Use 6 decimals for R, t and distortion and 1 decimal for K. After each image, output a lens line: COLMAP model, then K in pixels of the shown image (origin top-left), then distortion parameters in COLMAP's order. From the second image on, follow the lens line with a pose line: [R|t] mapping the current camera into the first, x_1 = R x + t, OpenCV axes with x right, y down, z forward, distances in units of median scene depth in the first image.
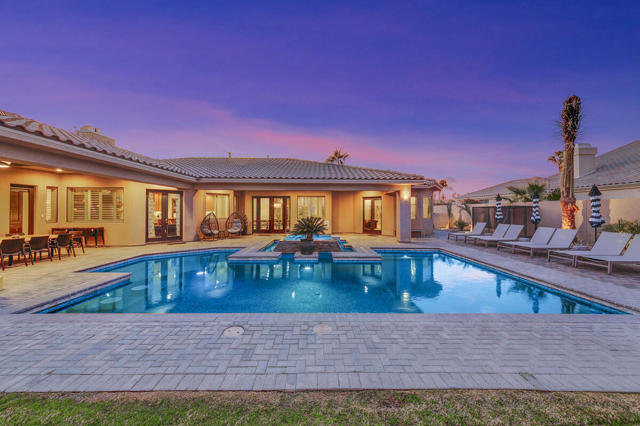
lens RADIAL K [[232.8, 0, 320.0], [0, 232.8, 213.0], [0, 0, 1]] dist [0.001718, 0.000332]
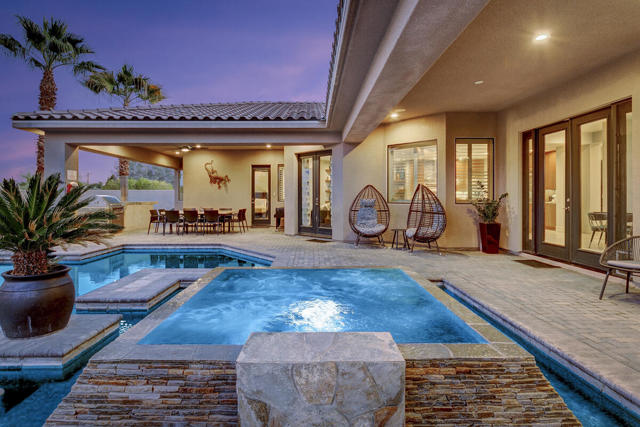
lens RADIAL K [[340.0, 0, 316.4], [0, 340.0, 196.5], [0, 0, 1]] dist [-0.003600, -0.001465]
pose [[-0.004395, -0.007138, -0.999965, 0.224262], [-0.010803, 0.999917, -0.007090, 0.025690], [0.999932, 0.010771, -0.004472, 0.959228]]
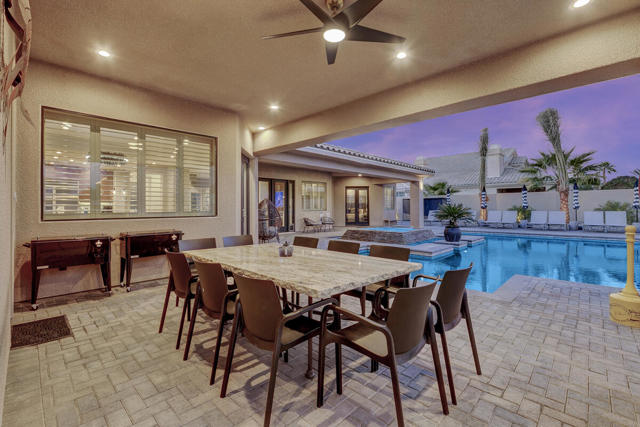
lens RADIAL K [[286.6, 0, 318.4], [0, 286.6, 208.5], [0, 0, 1]] dist [-0.002415, -0.000526]
pose [[0.702964, -0.010056, 0.711154, -0.945190], [0.015923, 0.999872, -0.001601, 0.024788], [-0.711047, 0.012449, 0.703034, 0.416663]]
